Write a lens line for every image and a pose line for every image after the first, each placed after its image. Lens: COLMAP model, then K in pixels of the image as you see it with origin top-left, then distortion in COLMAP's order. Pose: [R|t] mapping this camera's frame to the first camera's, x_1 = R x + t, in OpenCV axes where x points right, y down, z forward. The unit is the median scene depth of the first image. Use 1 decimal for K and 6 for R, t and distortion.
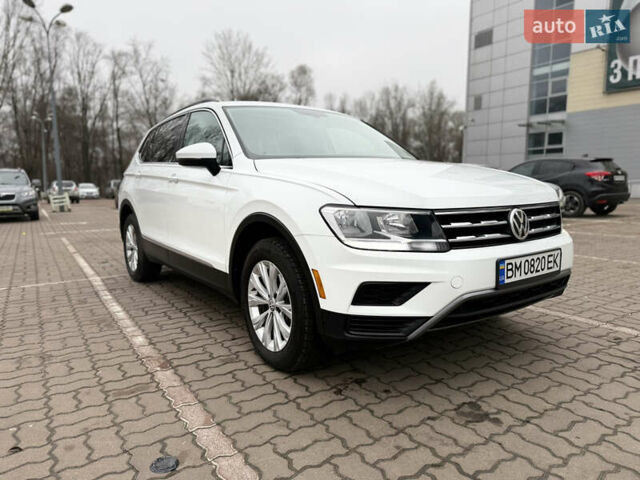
lens RADIAL K [[465.8, 0, 324.9], [0, 465.8, 239.8], [0, 0, 1]] dist [0.003099, -0.042371]
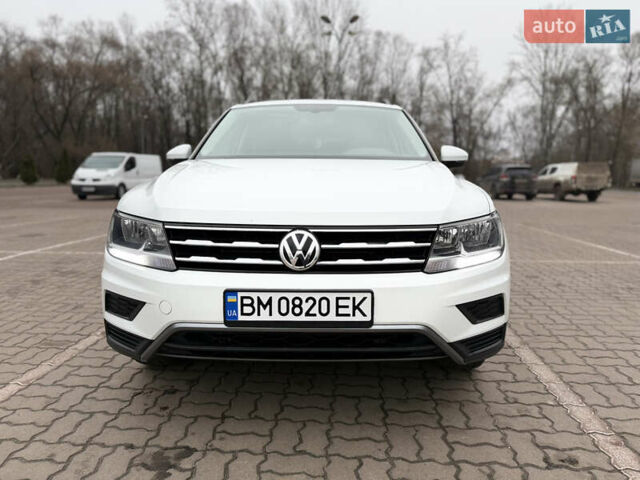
lens RADIAL K [[470.2, 0, 320.5], [0, 470.2, 221.2], [0, 0, 1]] dist [0.001426, -0.006264]
pose [[0.793734, 0.074867, -0.603639, 0.927032], [-0.085695, 0.996262, 0.010881, -0.094679], [0.602198, 0.043092, 0.797183, 0.399183]]
